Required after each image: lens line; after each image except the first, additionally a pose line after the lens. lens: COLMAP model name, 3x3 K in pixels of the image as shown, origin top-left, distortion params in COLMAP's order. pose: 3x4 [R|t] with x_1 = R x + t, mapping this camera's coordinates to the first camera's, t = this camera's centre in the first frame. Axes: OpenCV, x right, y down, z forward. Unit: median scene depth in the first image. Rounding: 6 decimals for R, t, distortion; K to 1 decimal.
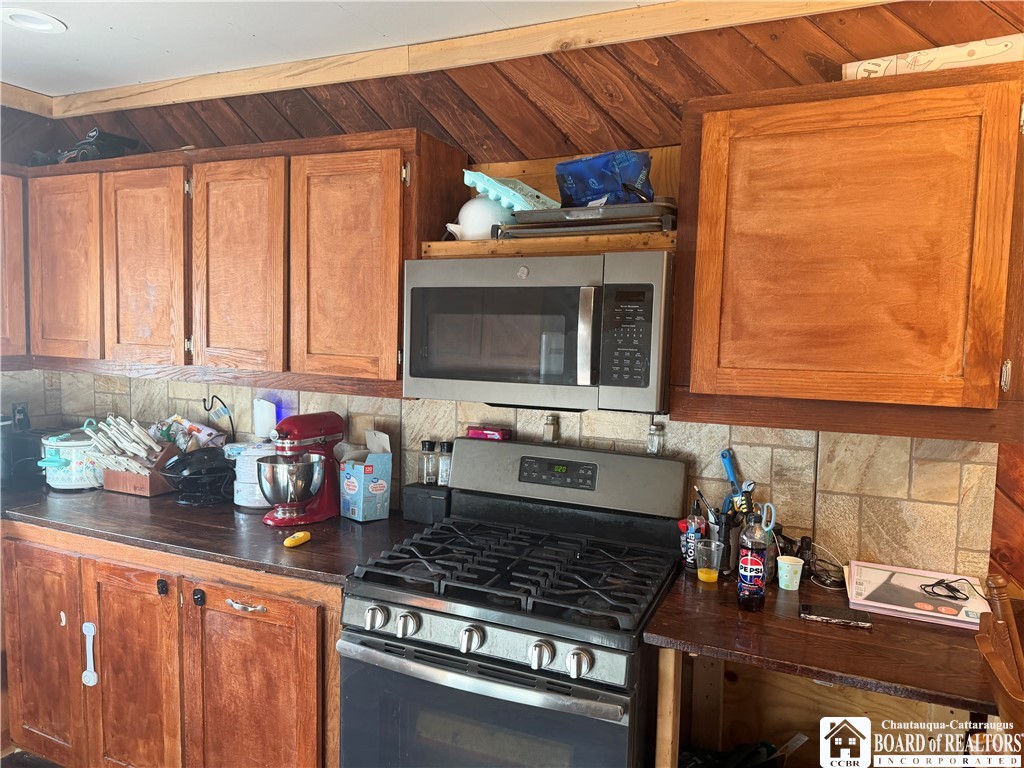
lens RADIAL K [[721.7, 0, 507.3], [0, 721.7, 384.2], [0, 0, 1]] dist [0.046282, -0.028030]
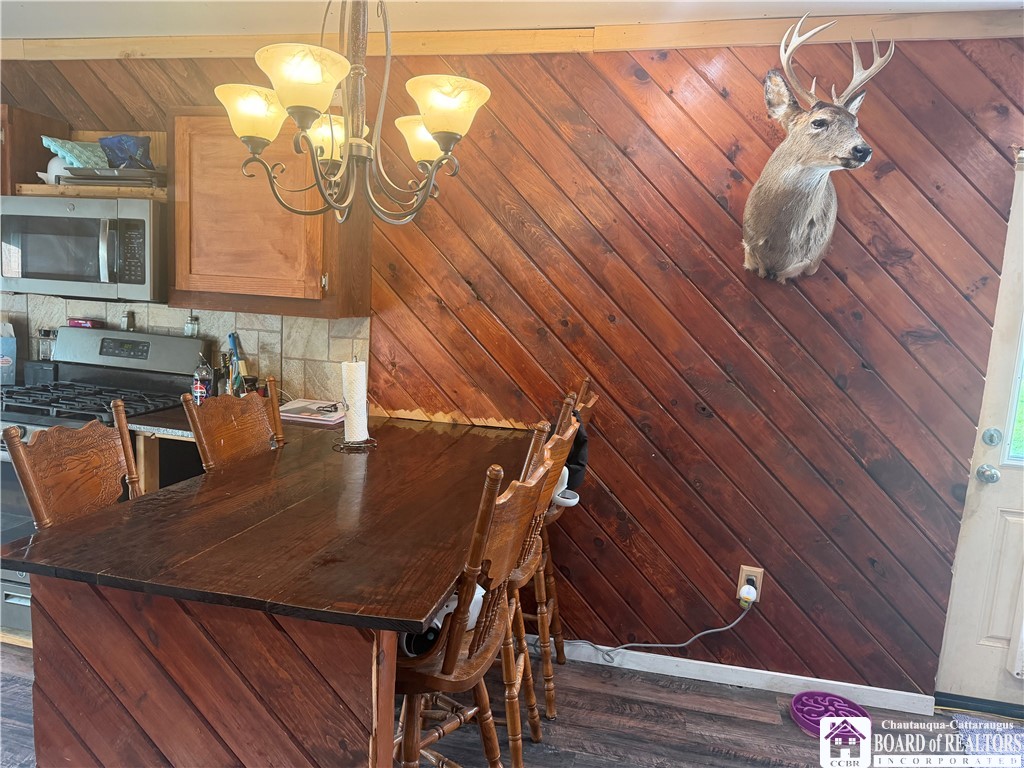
lens RADIAL K [[718.2, 0, 509.6], [0, 718.2, 386.8], [0, 0, 1]] dist [0.057183, -0.067515]
pose [[0.977720, 0.013397, 0.209485, 0.686982], [-0.025502, 0.998150, 0.055193, 0.128853], [-0.208358, -0.059306, 0.976253, -0.807223]]
